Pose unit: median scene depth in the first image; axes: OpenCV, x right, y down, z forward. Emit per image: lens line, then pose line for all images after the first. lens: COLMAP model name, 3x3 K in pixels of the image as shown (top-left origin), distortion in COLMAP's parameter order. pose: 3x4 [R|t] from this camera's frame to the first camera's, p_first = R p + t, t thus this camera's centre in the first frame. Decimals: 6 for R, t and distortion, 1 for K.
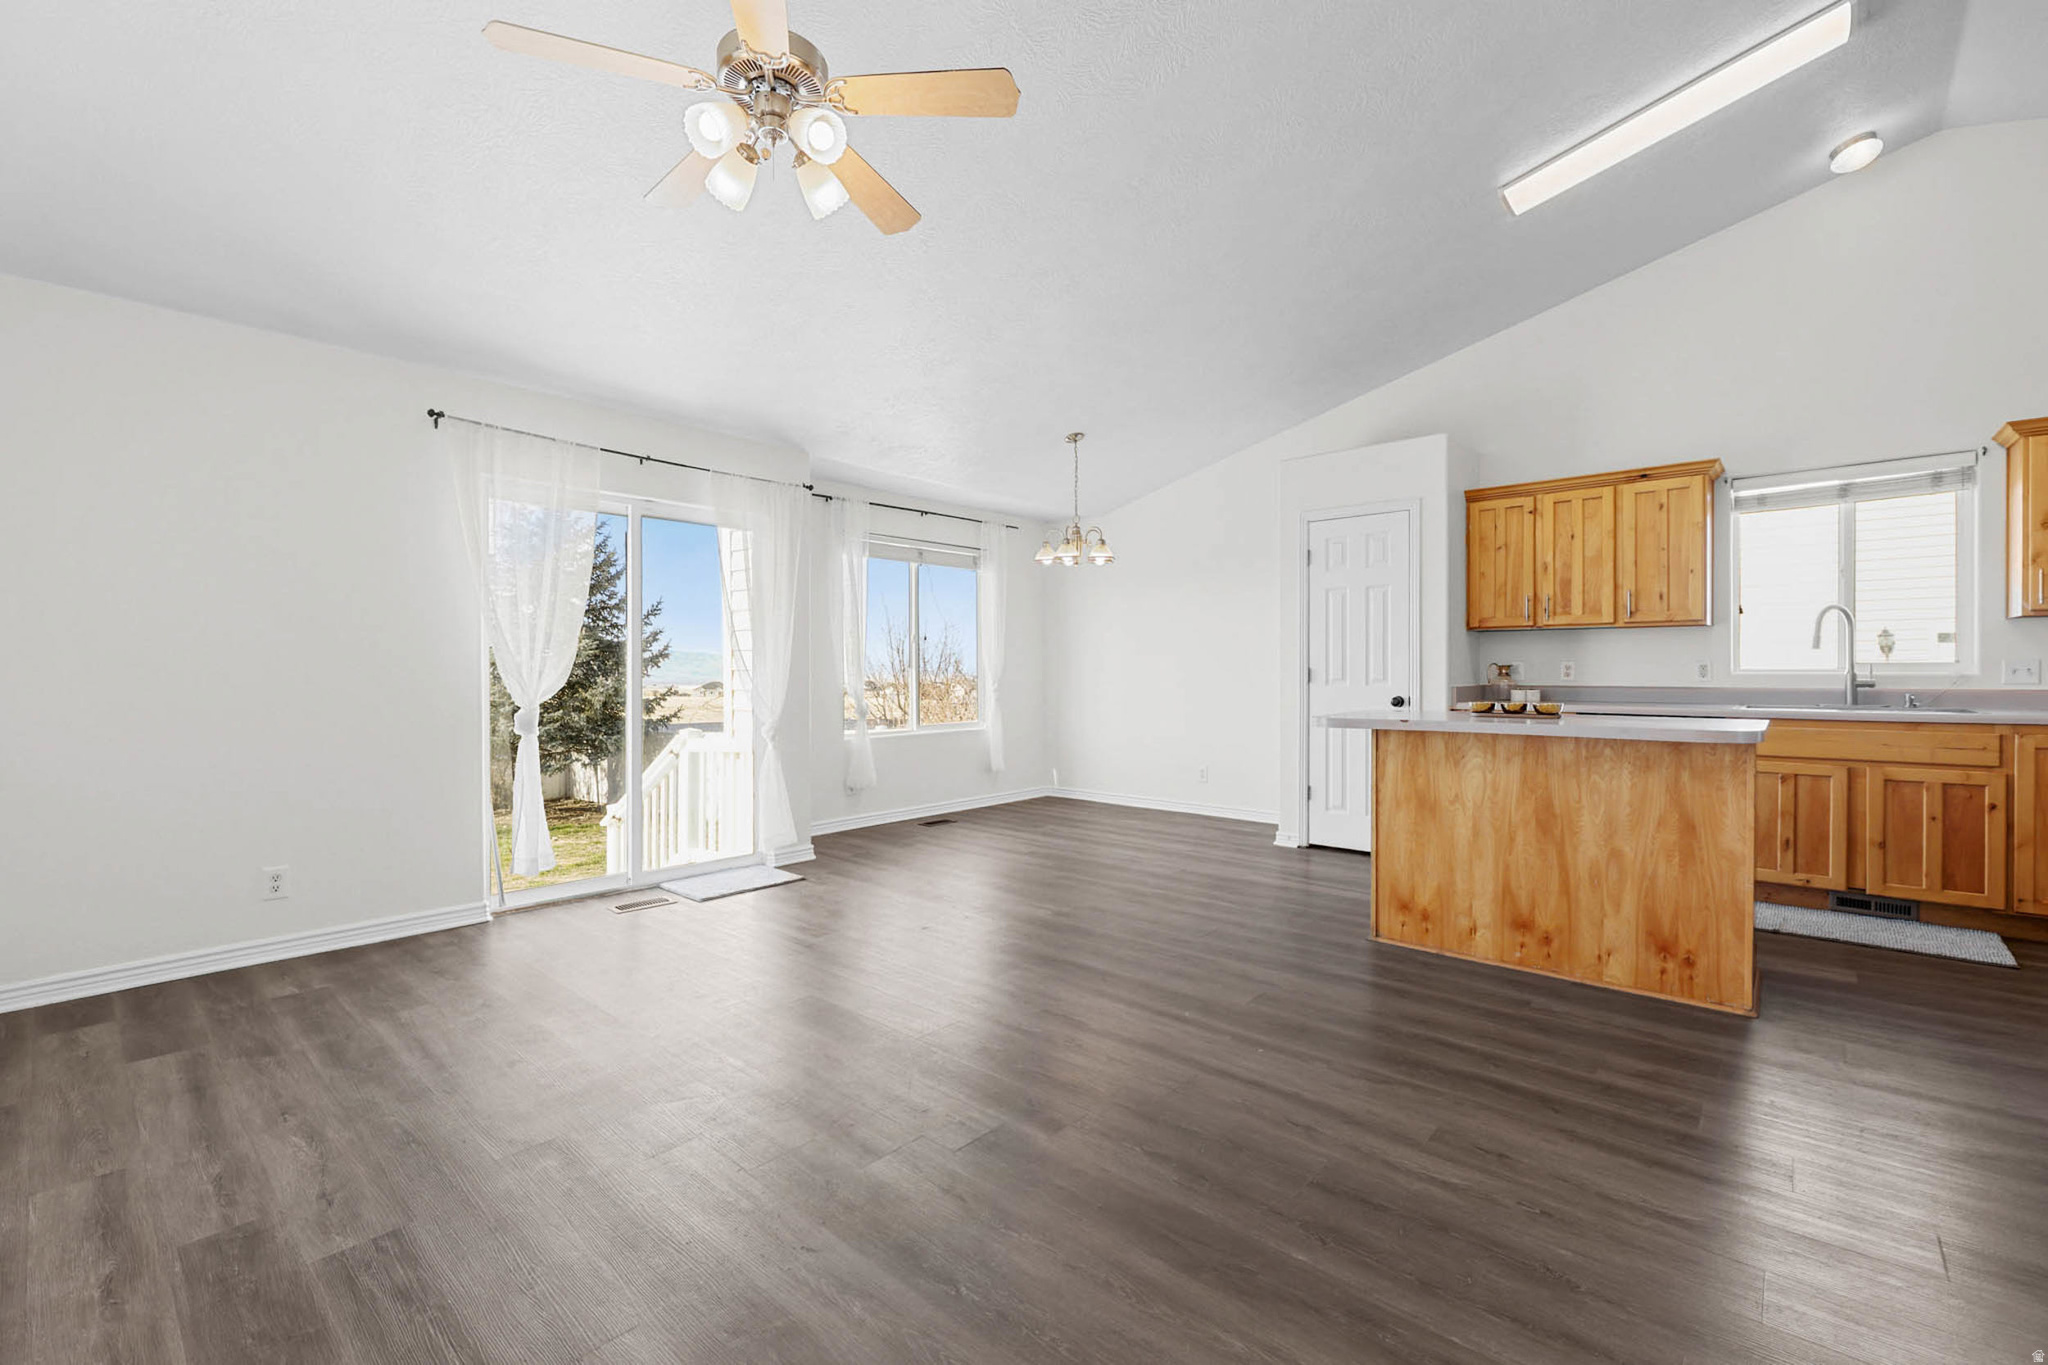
lens RADIAL K [[864.5, 0, 1015.0], [0, 864.5, 676.7], [0, 0, 1]] dist [-0.003025, -0.000728]
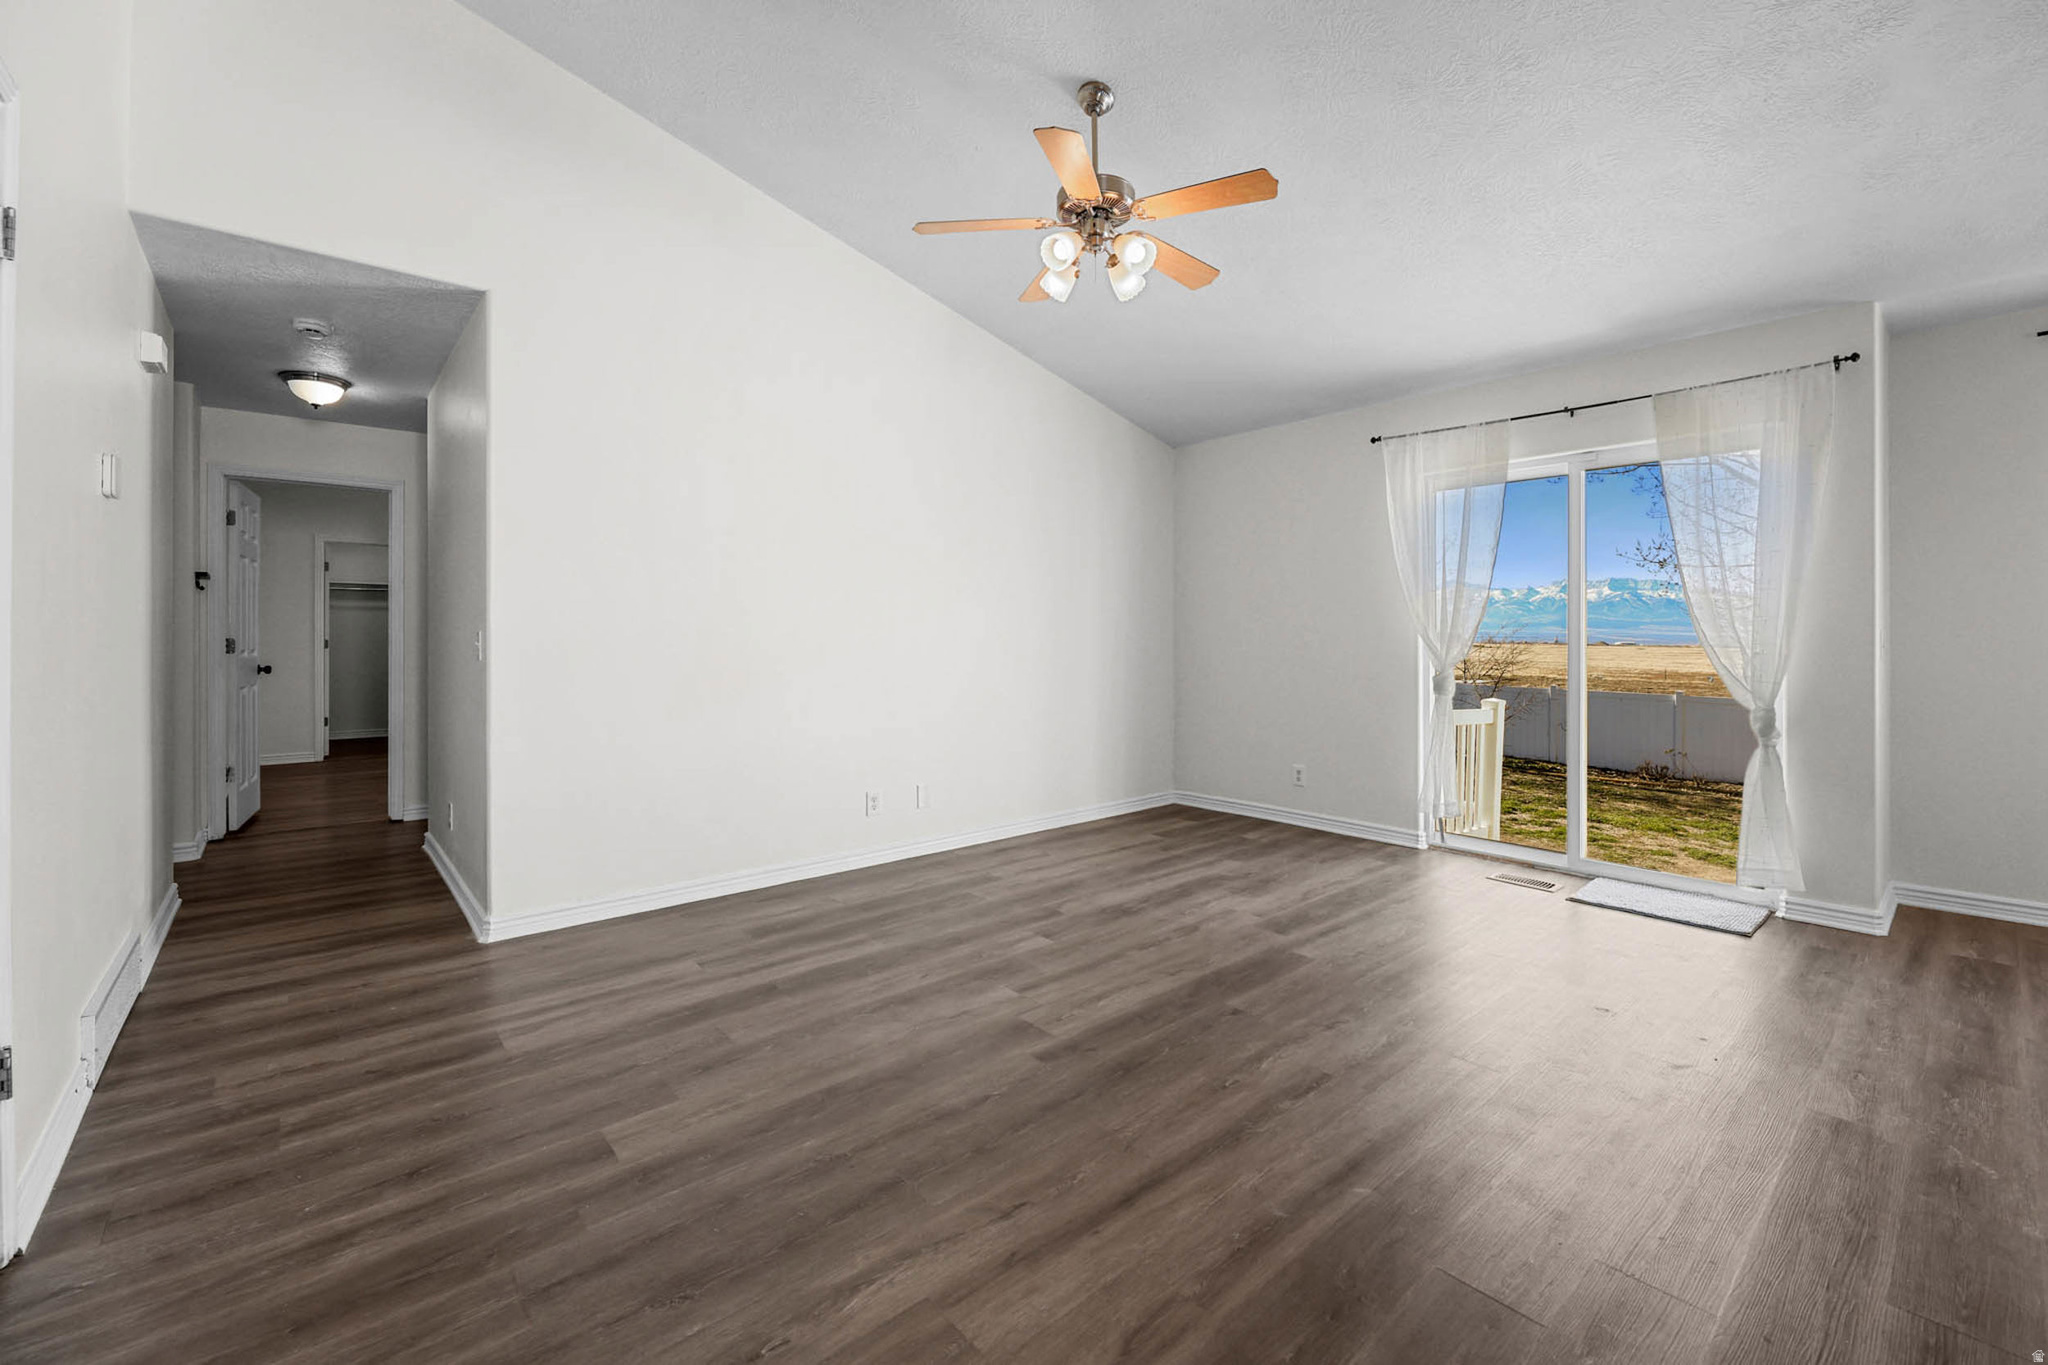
lens RADIAL K [[838.5, 0, 1030.1], [0, 838.5, 638.1], [0, 0, 1]] dist [-0.002399, -0.000328]
pose [[-0.117791, -0.001346, -0.993038, 0.594188], [-0.006423, 0.999979, -0.000593, -0.004028], [0.993018, 0.006309, -0.117797, 0.596993]]
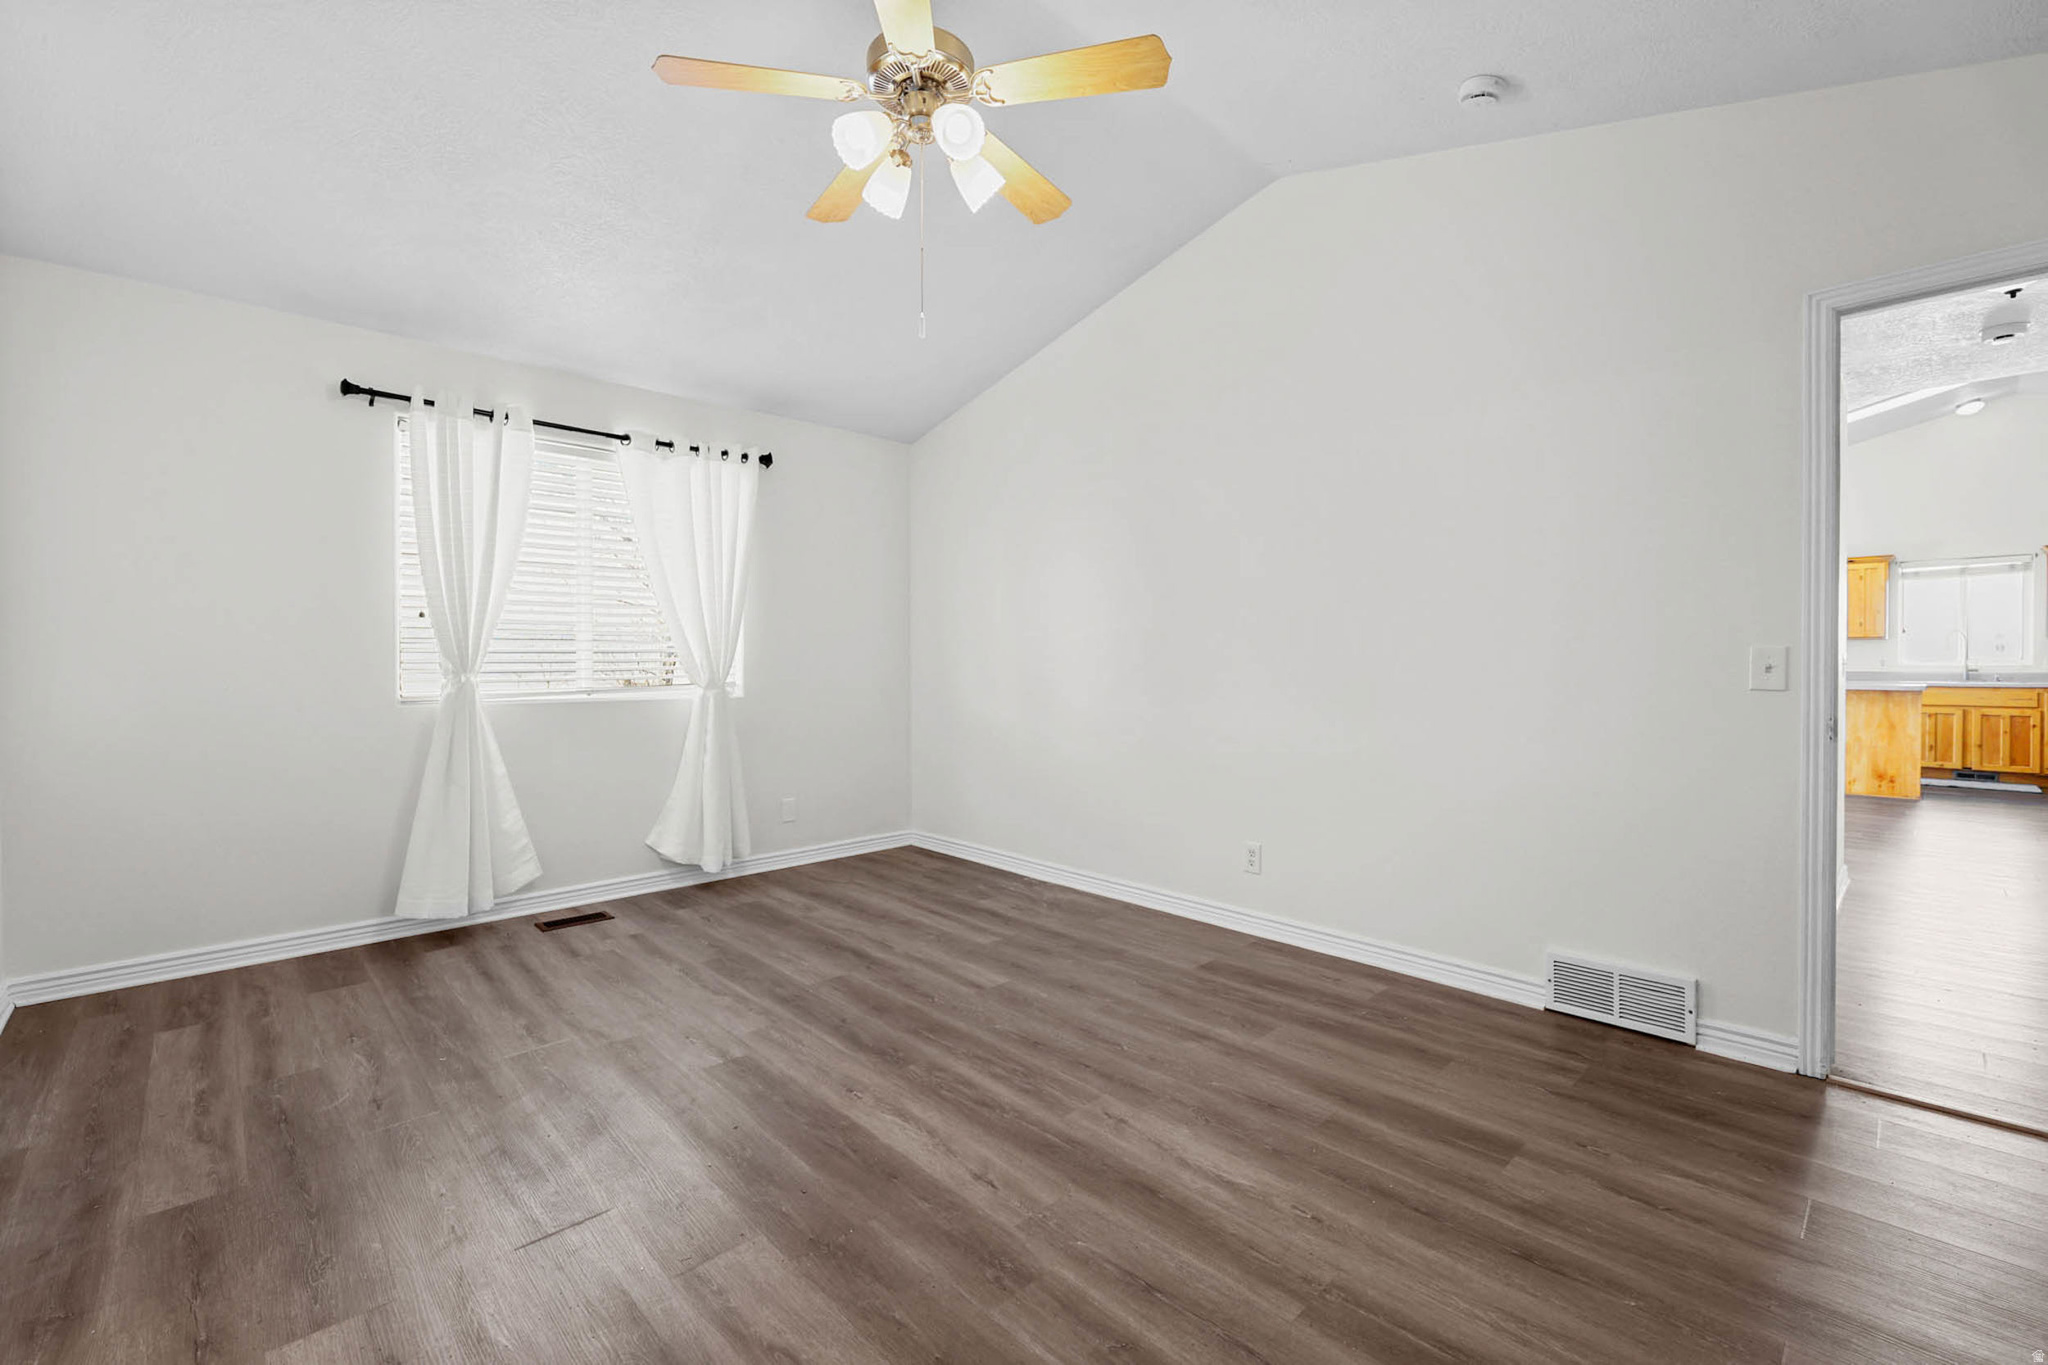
lens RADIAL K [[867.7, 0, 1027.6], [0, 867.7, 669.1], [0, 0, 1]] dist [-0.000134, -0.000153]
pose [[0.998032, 0.004224, -0.062556, -1.123977], [-0.004093, 0.999989, 0.002234, 0.011931], [0.062565, -0.001974, 0.998039, -1.196524]]
